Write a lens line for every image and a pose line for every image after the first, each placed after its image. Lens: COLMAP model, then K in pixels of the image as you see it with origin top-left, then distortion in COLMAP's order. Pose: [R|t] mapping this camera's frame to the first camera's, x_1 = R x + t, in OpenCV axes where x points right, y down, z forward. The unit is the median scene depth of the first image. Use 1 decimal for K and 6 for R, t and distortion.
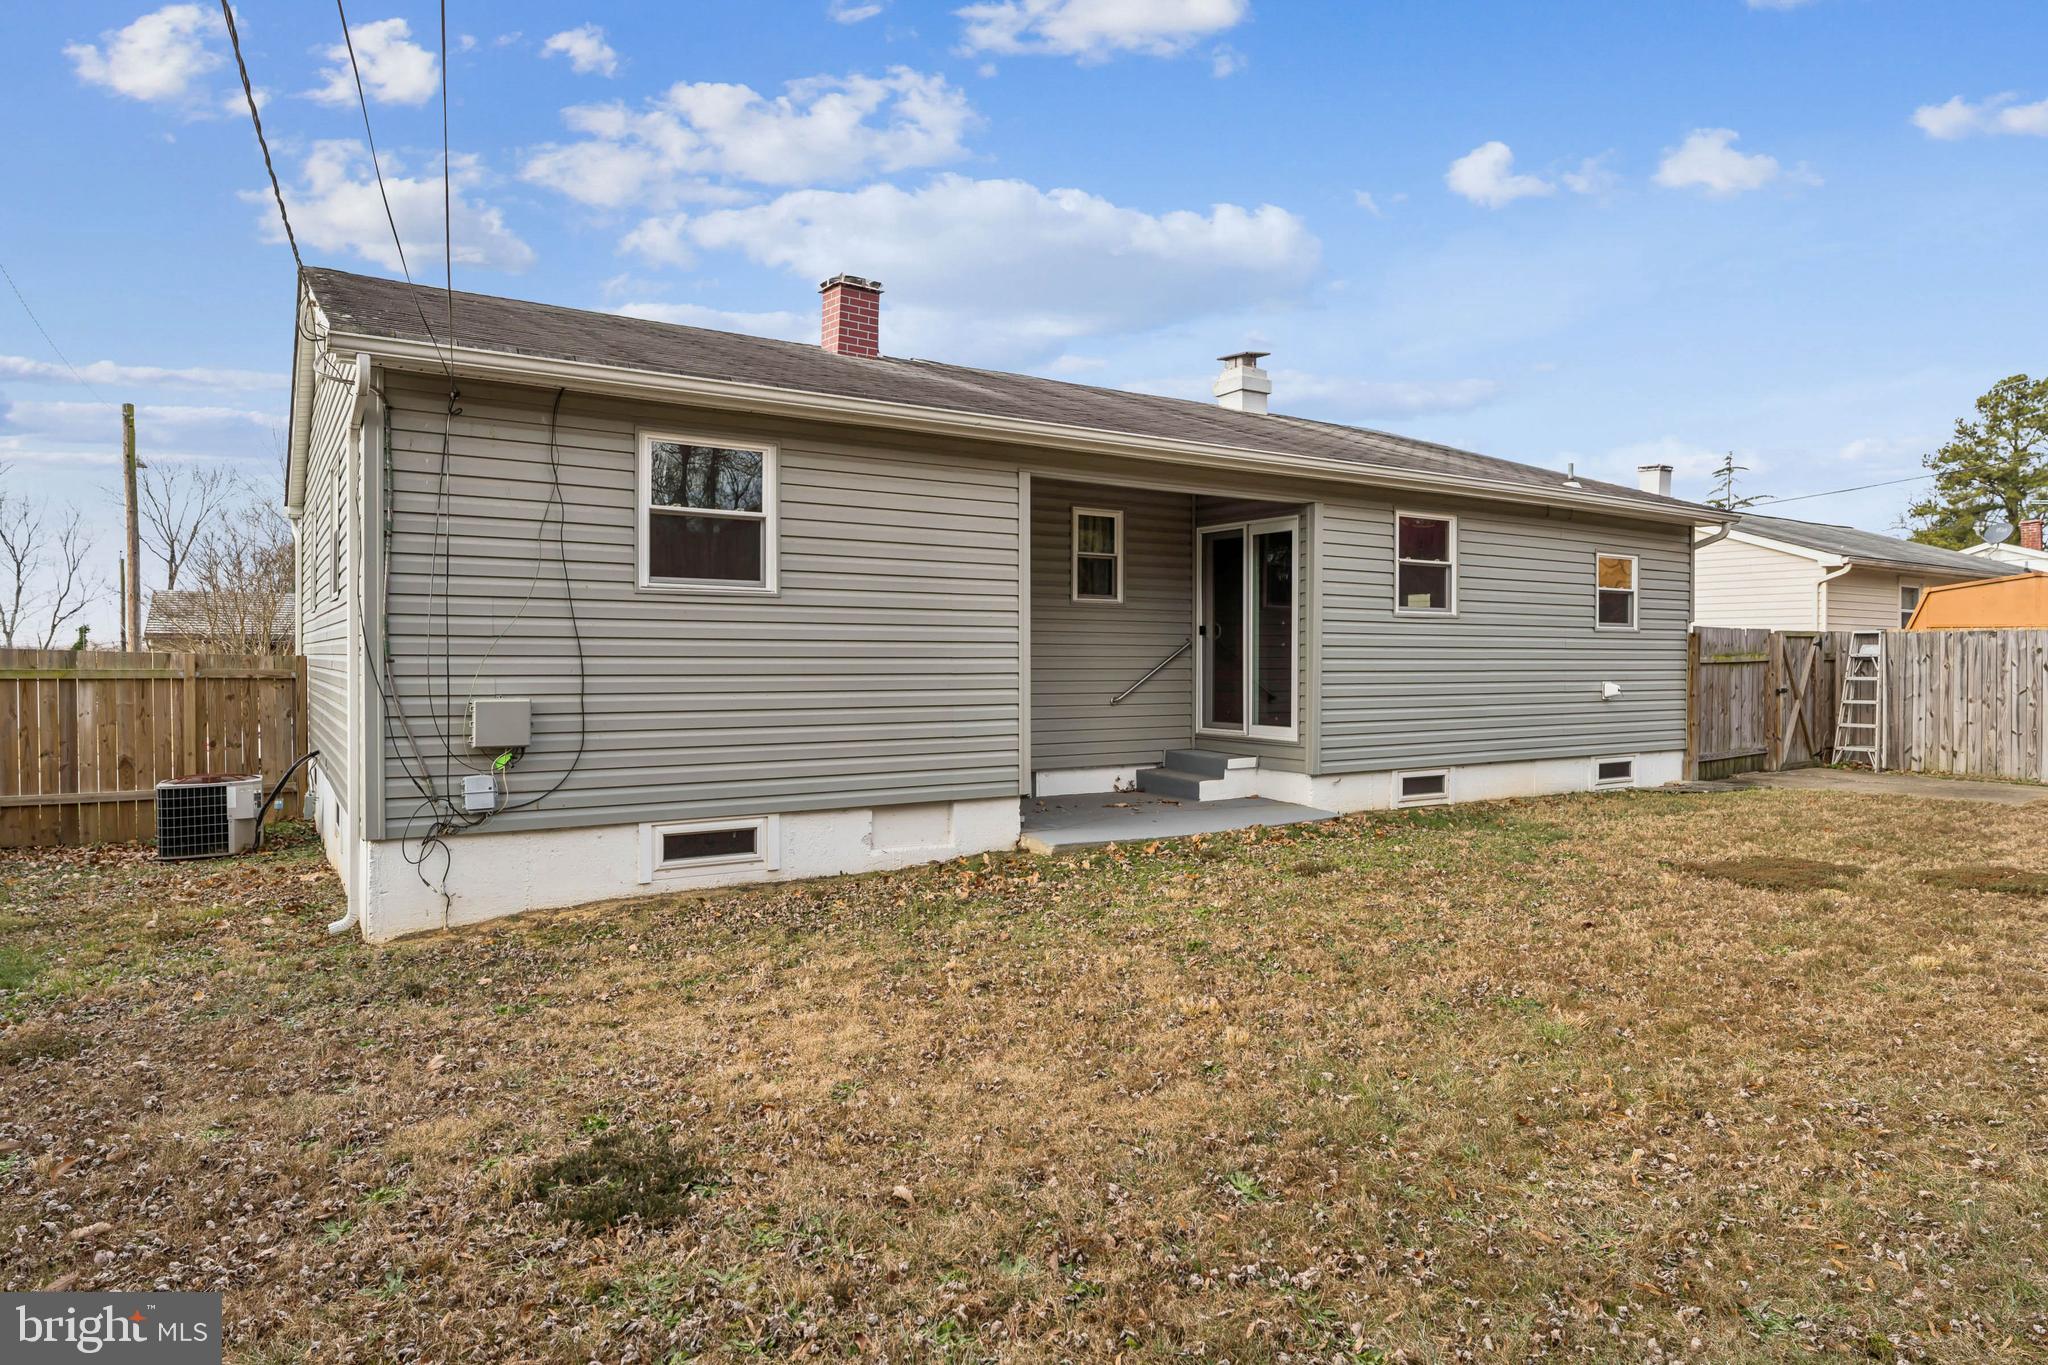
lens RADIAL K [[1287.8, 0, 1117.4], [0, 1287.8, 663.8], [0, 0, 1]] dist [0.003267, 0.000158]
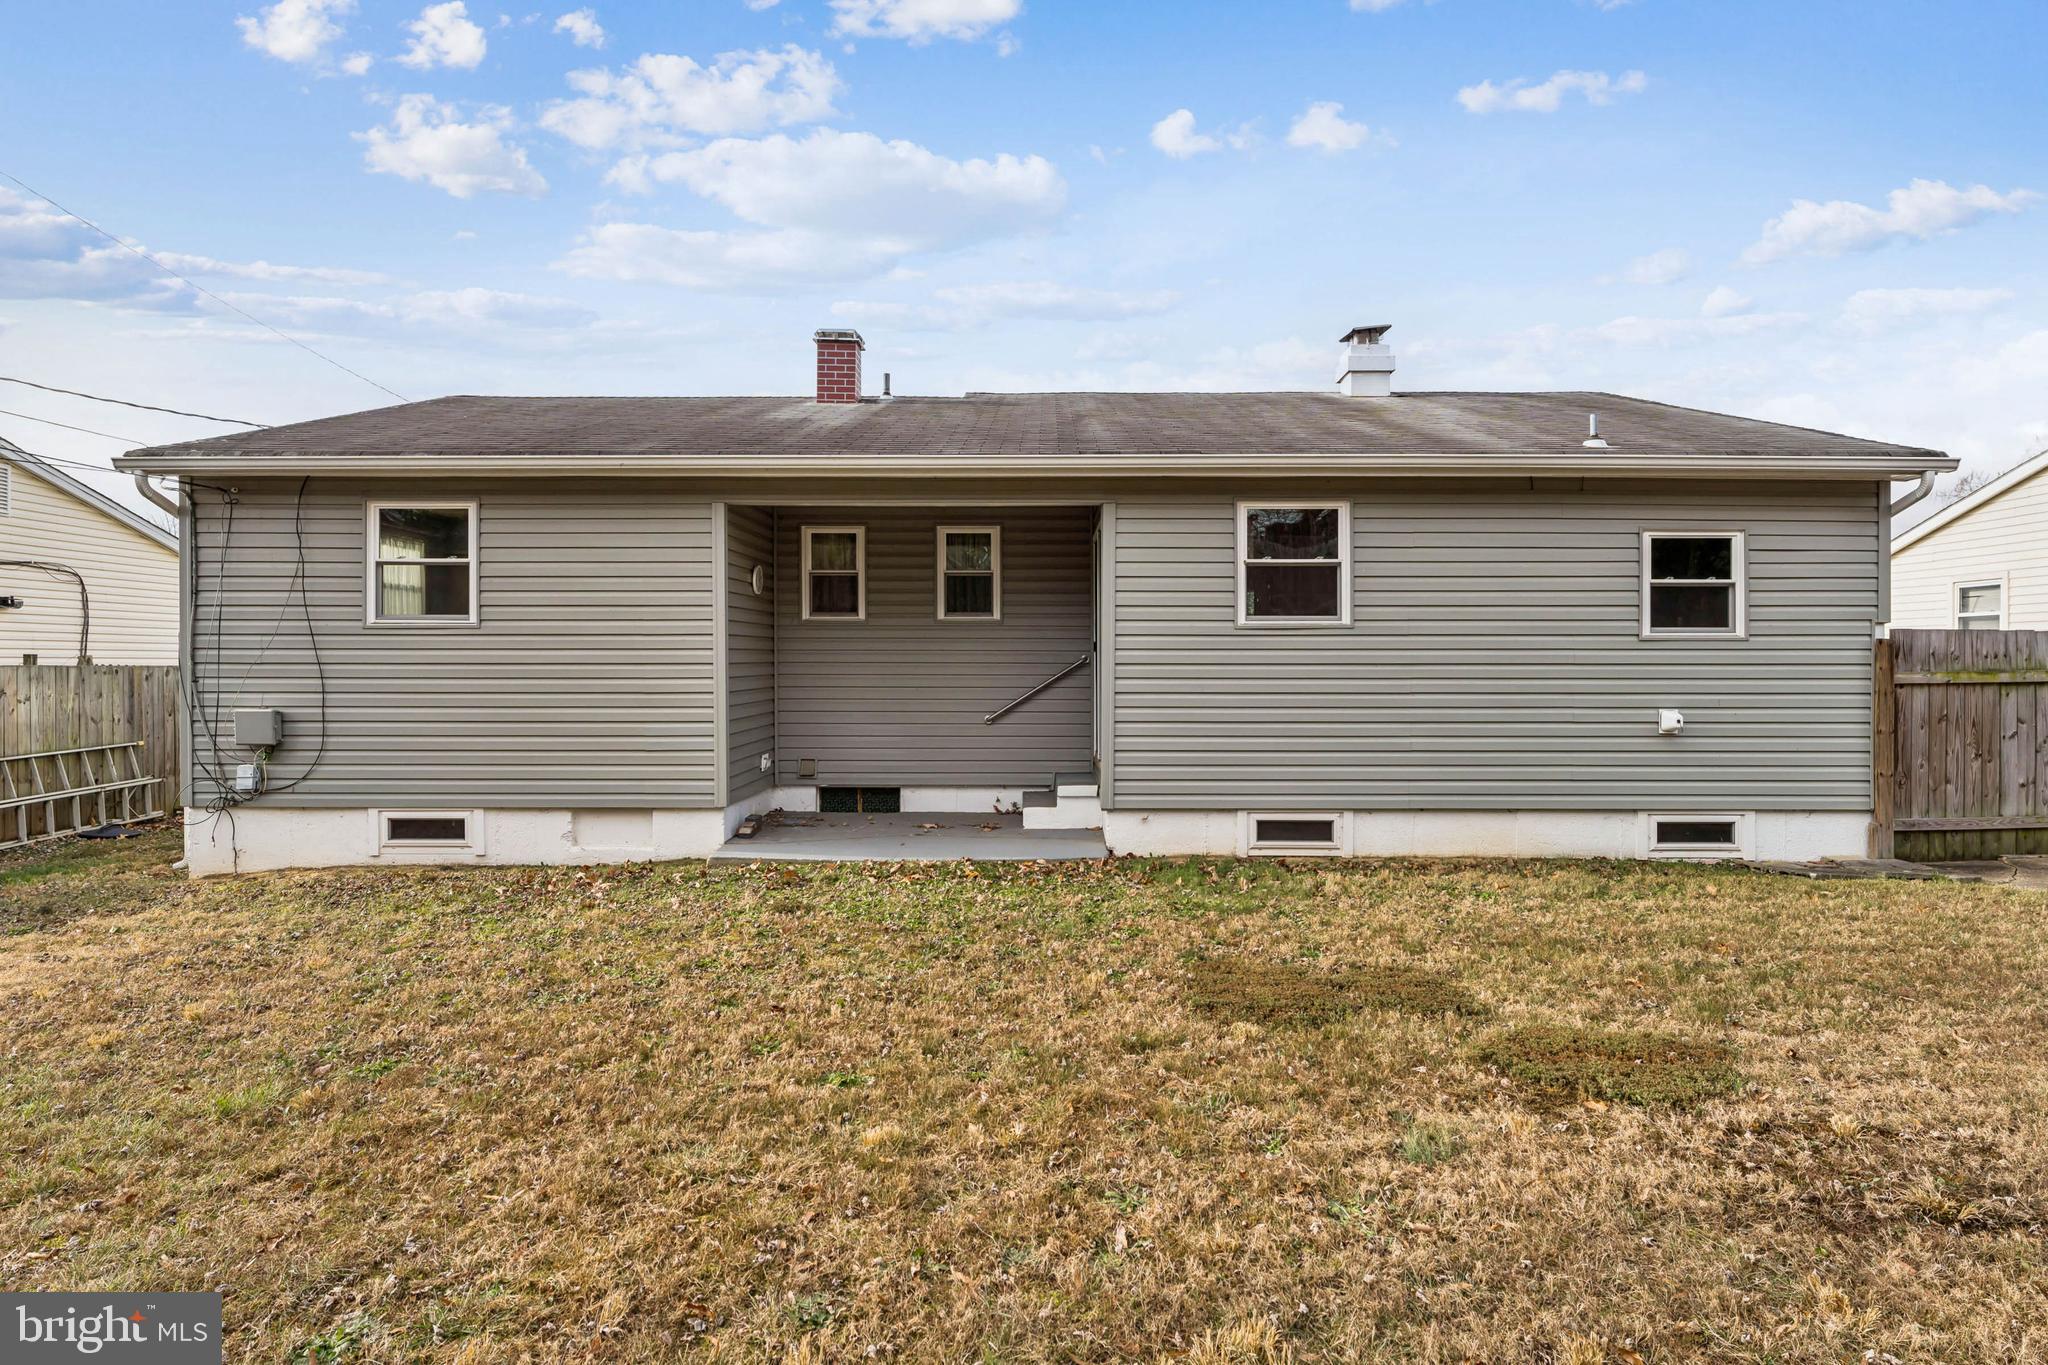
lens RADIAL K [[1043.7, 0, 1024.0], [0, 1043.7, 682.5], [0, 0, 1]] dist [-0.002631, 0.000410]
pose [[0.805461, -0.000265, -0.592648, 0.519308], [-0.000889, 0.999998, -0.001656, 0.000067], [0.592648, 0.001860, 0.805460, 0.373336]]
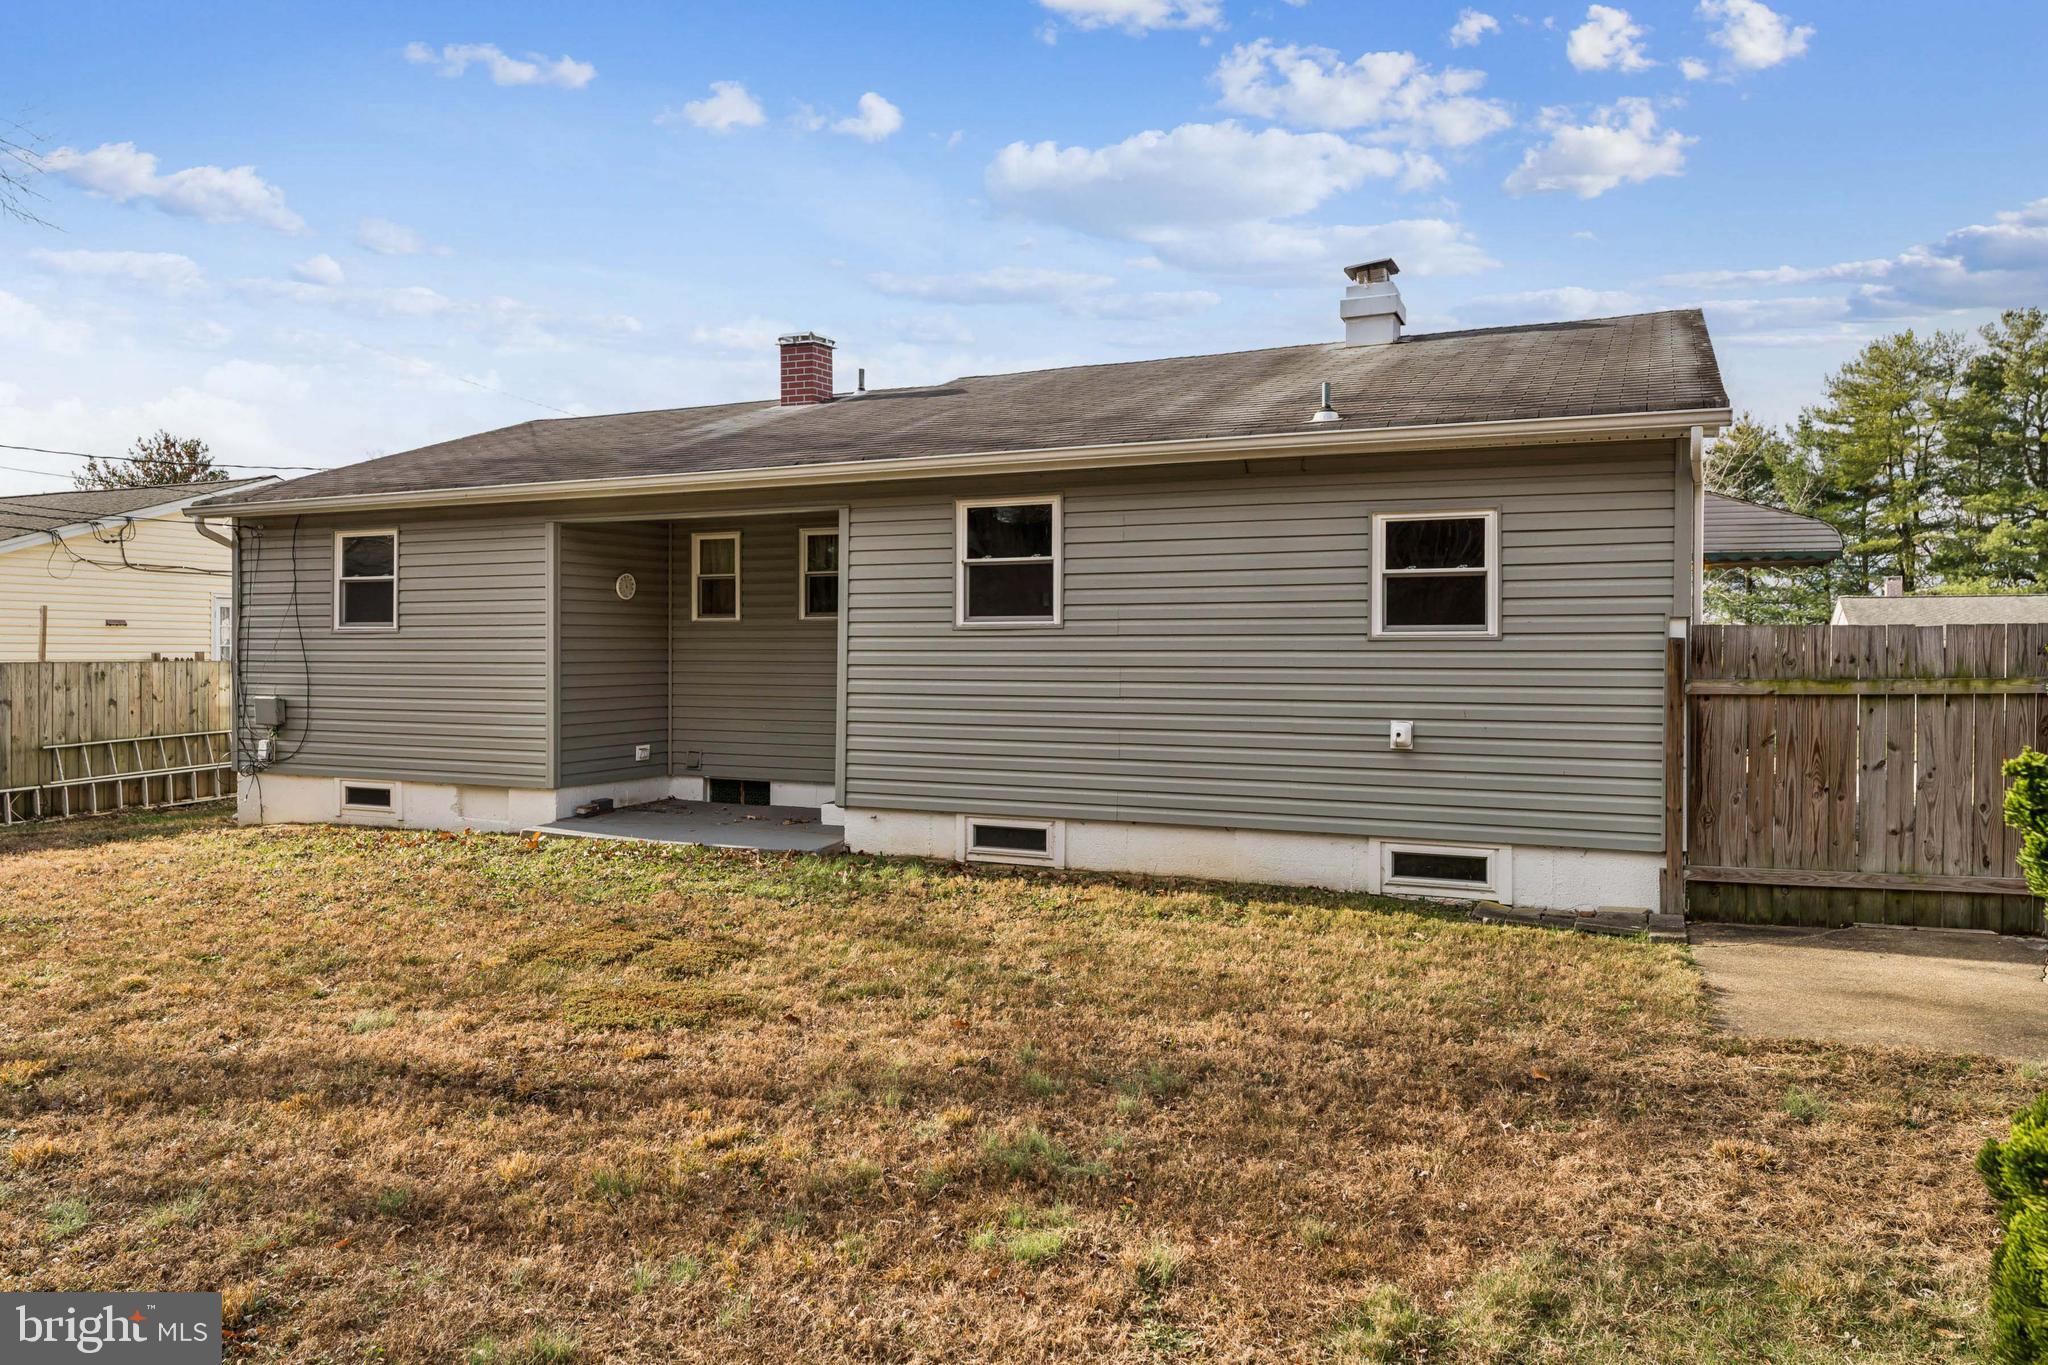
lens RADIAL K [[1286.9, 0, 1057.0], [0, 1286.9, 685.8], [0, 0, 1]] dist [-0.003070, -0.001000]
pose [[0.514648, 0.011411, -0.857325, 0.986736], [-0.009886, 0.999924, 0.007374, -0.007180], [0.857344, 0.004681, 0.514722, 0.640684]]
